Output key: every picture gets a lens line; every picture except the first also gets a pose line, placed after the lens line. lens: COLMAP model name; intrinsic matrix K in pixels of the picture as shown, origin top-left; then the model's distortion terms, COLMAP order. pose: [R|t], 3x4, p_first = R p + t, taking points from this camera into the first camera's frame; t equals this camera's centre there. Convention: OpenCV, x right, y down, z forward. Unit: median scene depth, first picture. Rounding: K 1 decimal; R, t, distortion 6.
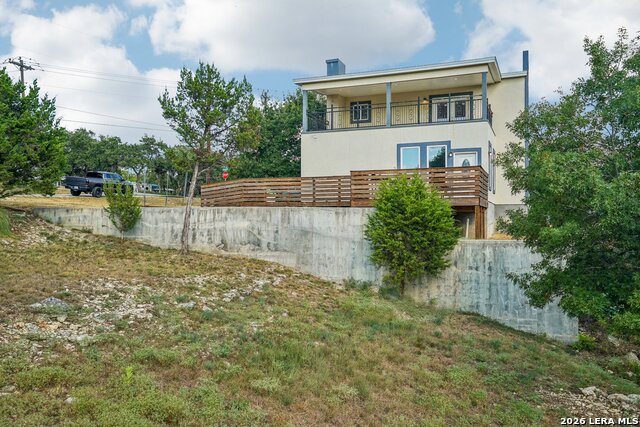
lens RADIAL K [[532.6, 0, 320.0], [0, 532.6, 213.5], [0, 0, 1]] dist [0.007272, 0.001665]
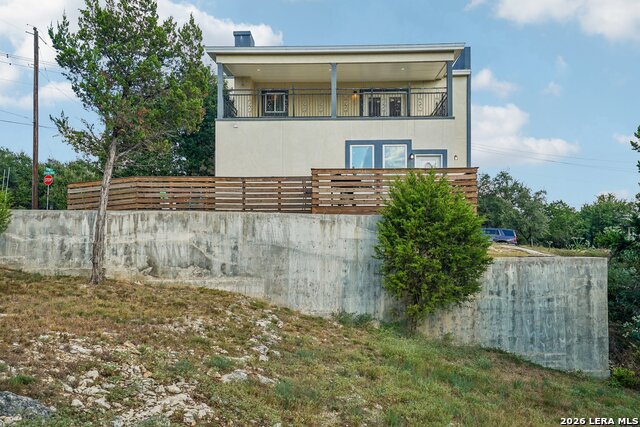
lens RADIAL K [[557.1, 0, 320.2], [0, 557.1, 234.5], [0, 0, 1]] dist [0.042144, -0.005662]
pose [[0.941598, 0.007088, 0.336663, -0.221654], [-0.006750, 0.999975, -0.002174, 0.017498], [-0.336670, -0.000225, 0.941623, 0.277423]]
